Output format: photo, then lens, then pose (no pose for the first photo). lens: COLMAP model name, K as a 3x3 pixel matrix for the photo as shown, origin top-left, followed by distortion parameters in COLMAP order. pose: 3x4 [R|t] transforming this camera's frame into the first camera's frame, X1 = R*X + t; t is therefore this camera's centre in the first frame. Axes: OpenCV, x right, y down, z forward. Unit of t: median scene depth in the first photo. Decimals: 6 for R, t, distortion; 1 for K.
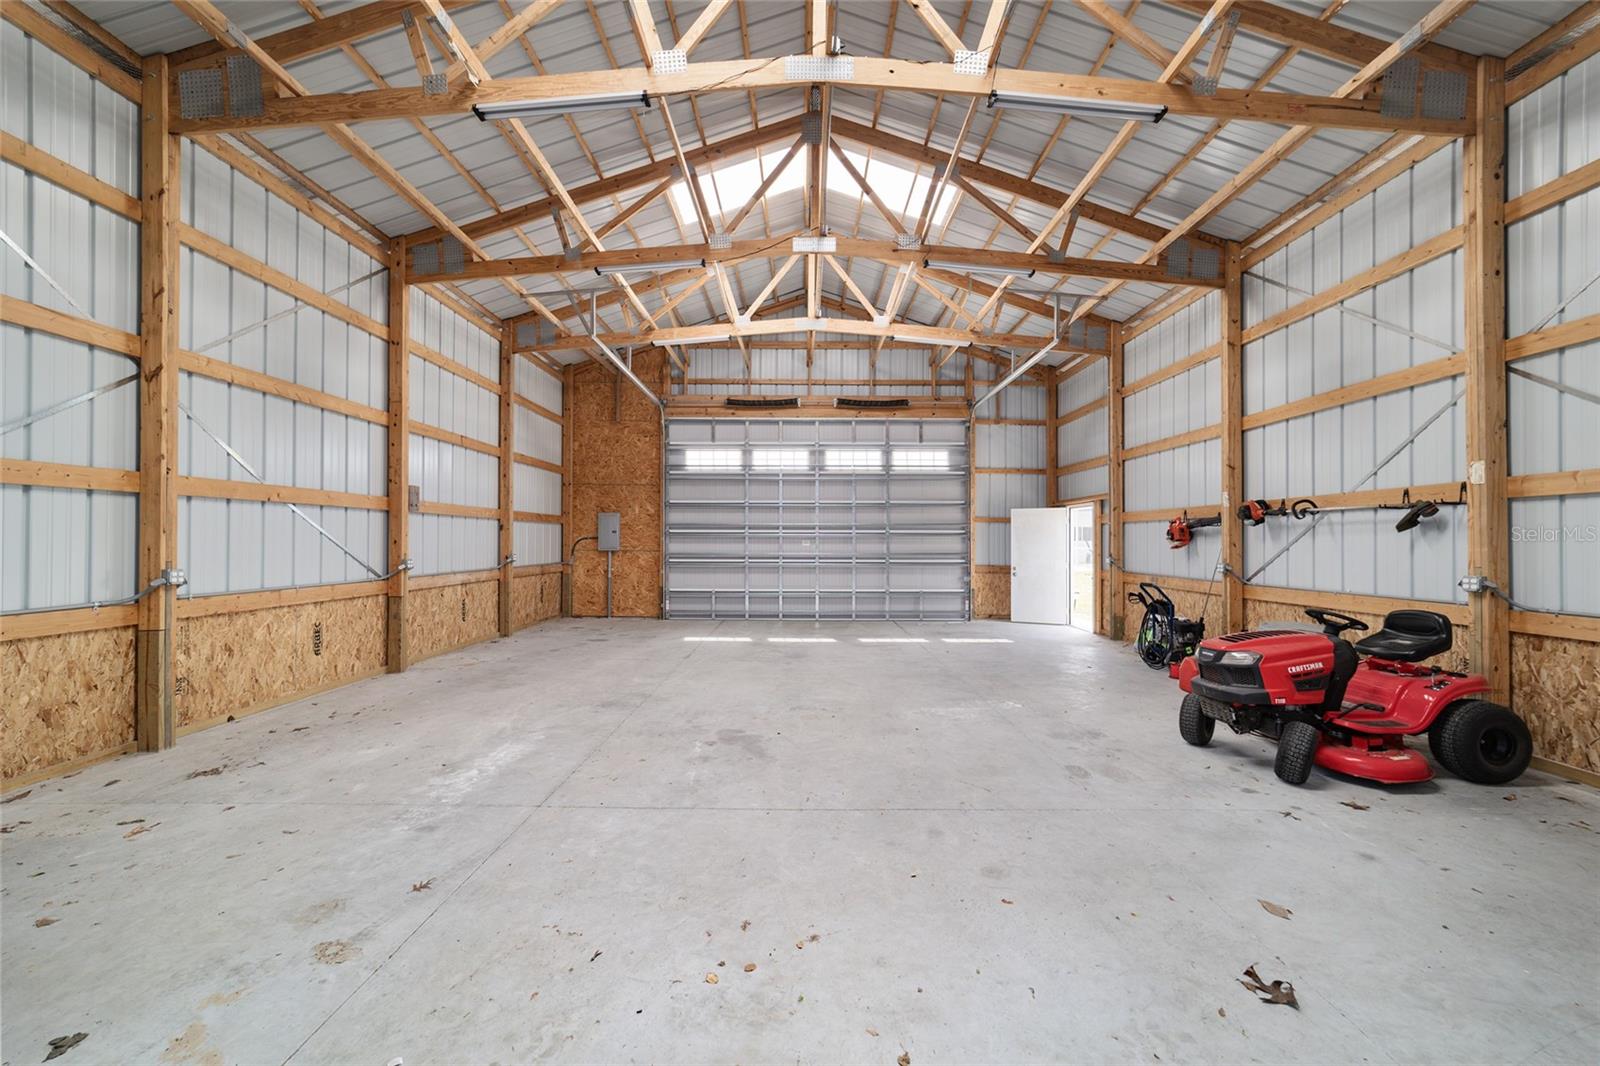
lens RADIAL K [[608.3, 0, 802.8], [0, 608.3, 536.9], [0, 0, 1]] dist [-0.002835, 0.000223]
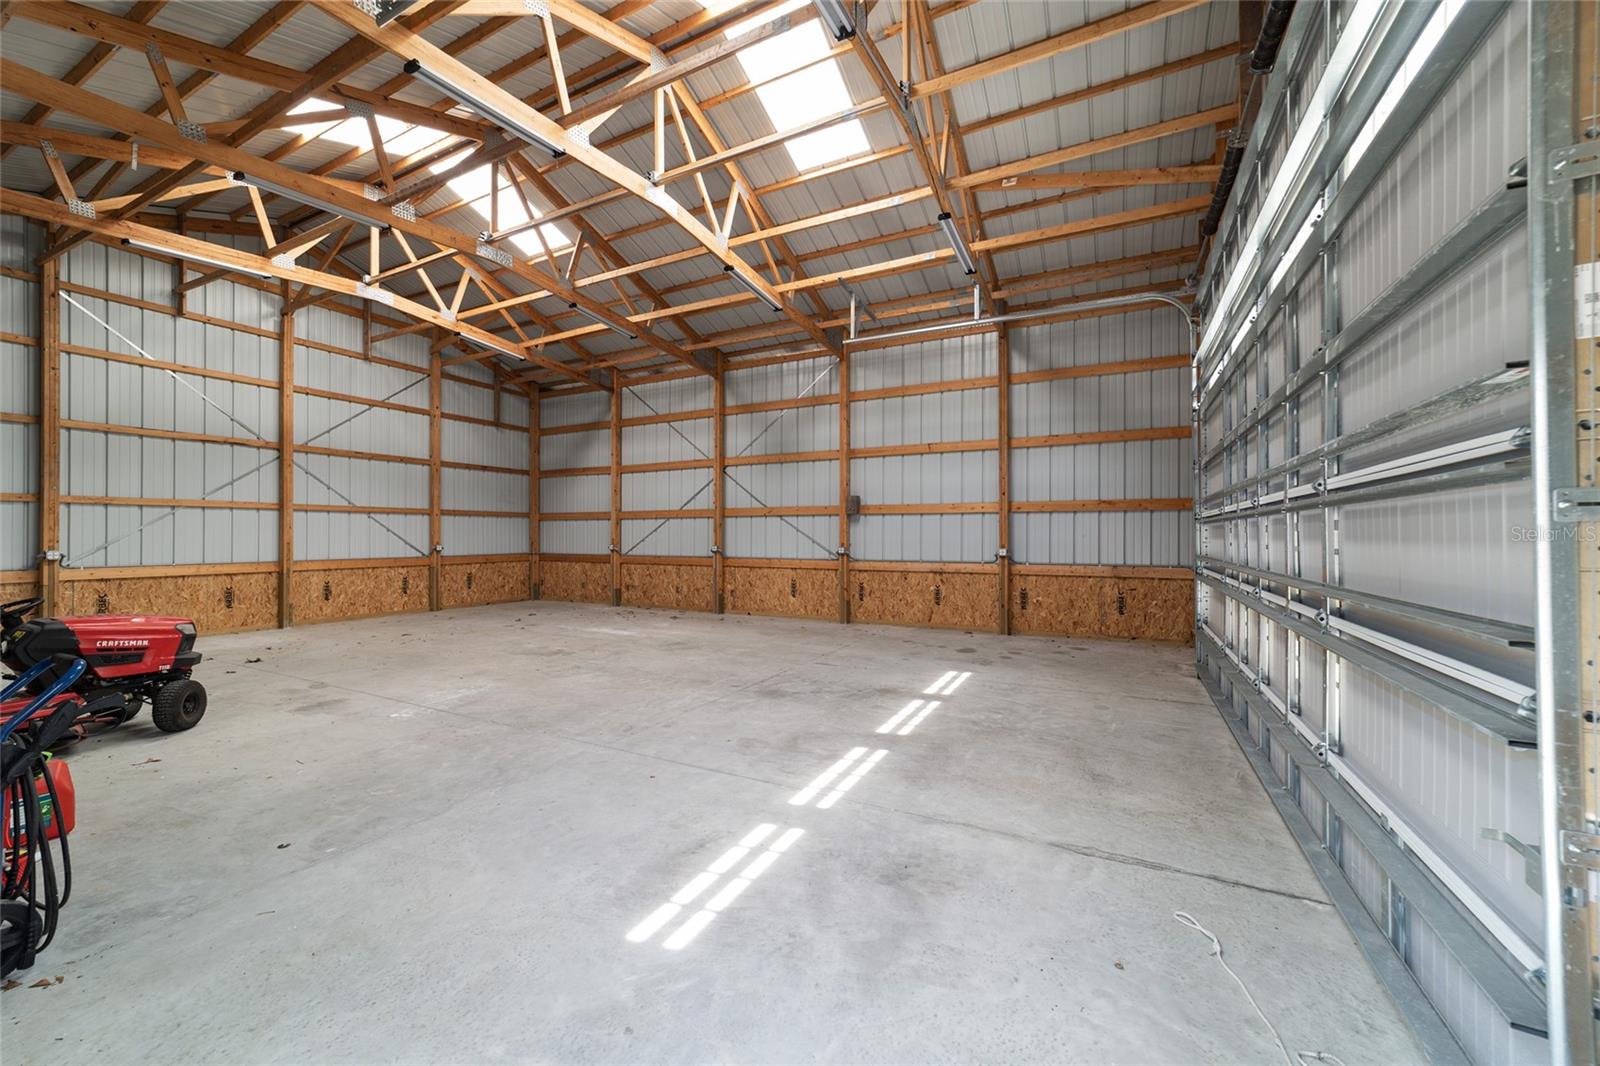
lens RADIAL K [[608.3, 0, 799.0], [0, 608.3, 529.6], [0, 0, 1]] dist [-0.002835, 0.000223]
pose [[0.466360, -0.000553, 0.884595, -0.637381], [-0.001887, 0.999997, 0.001620, -0.004307], [-0.884593, -0.002425, 0.466357, 0.029514]]
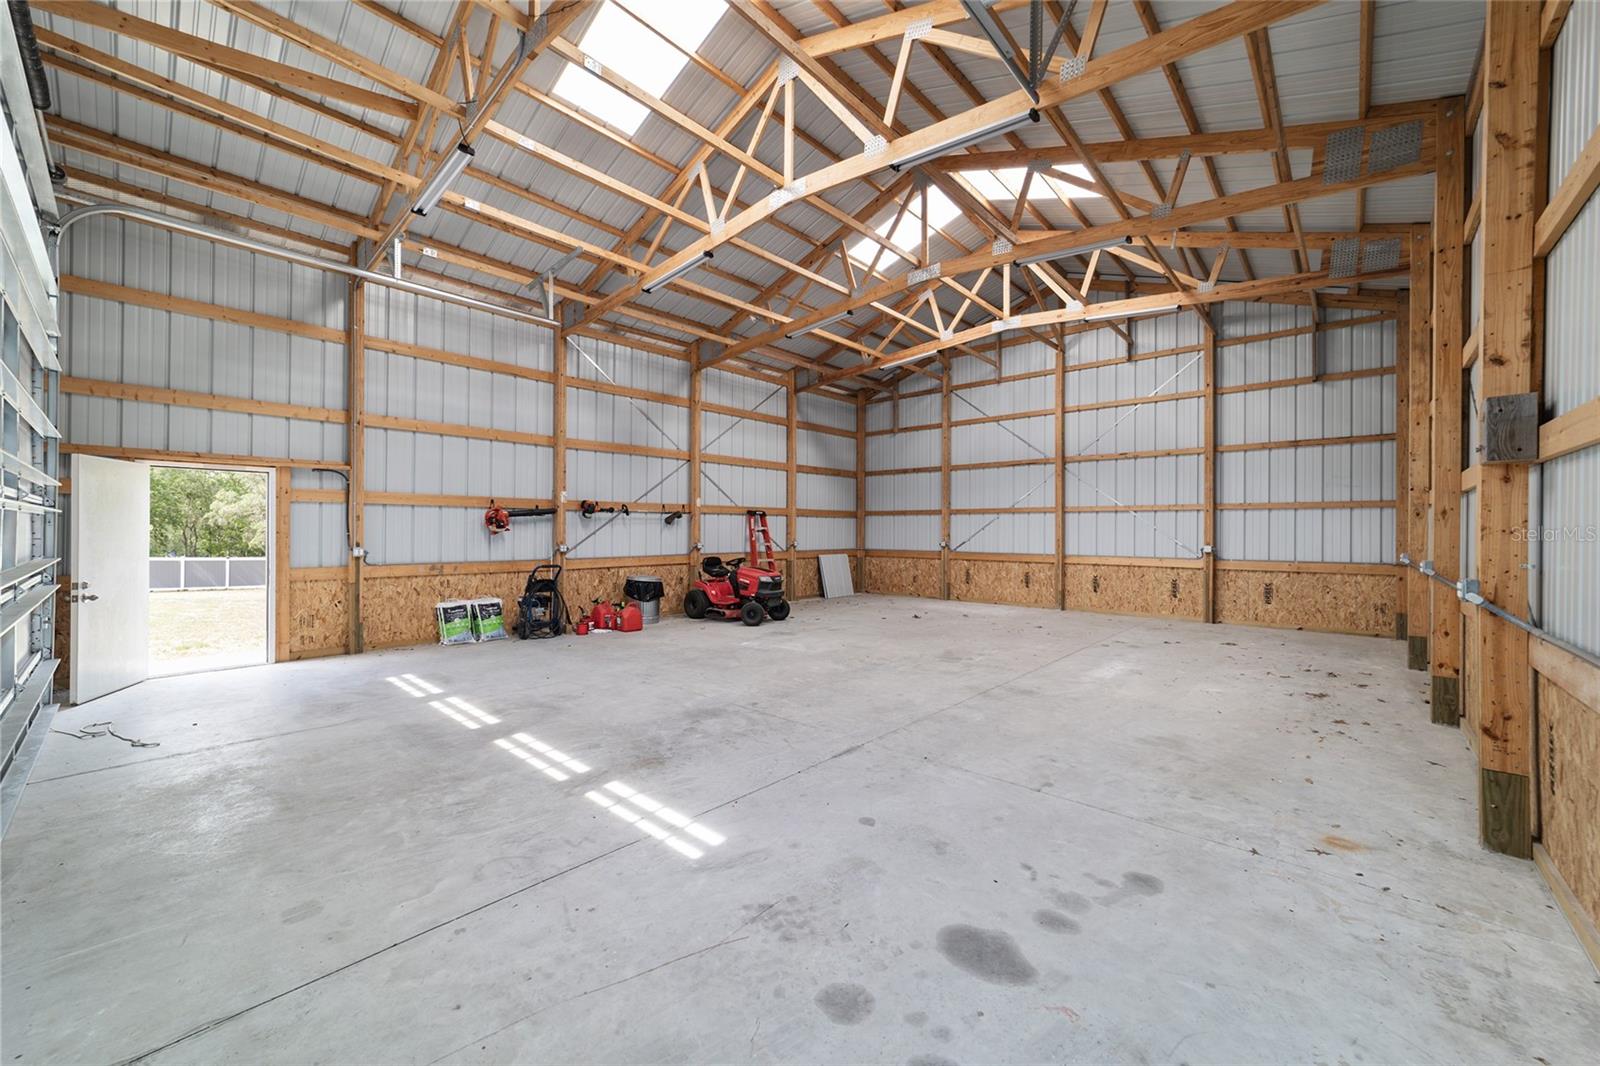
lens RADIAL K [[608.3, 0, 798.3], [0, 608.3, 532.4], [0, 0, 1]] dist [-0.002835, 0.000223]
pose [[0.740452, 0.001623, -0.672107, 0.593073], [0.002180, 0.999986, 0.004816, 0.000933], [0.672106, -0.005031, 0.740438, -0.014561]]
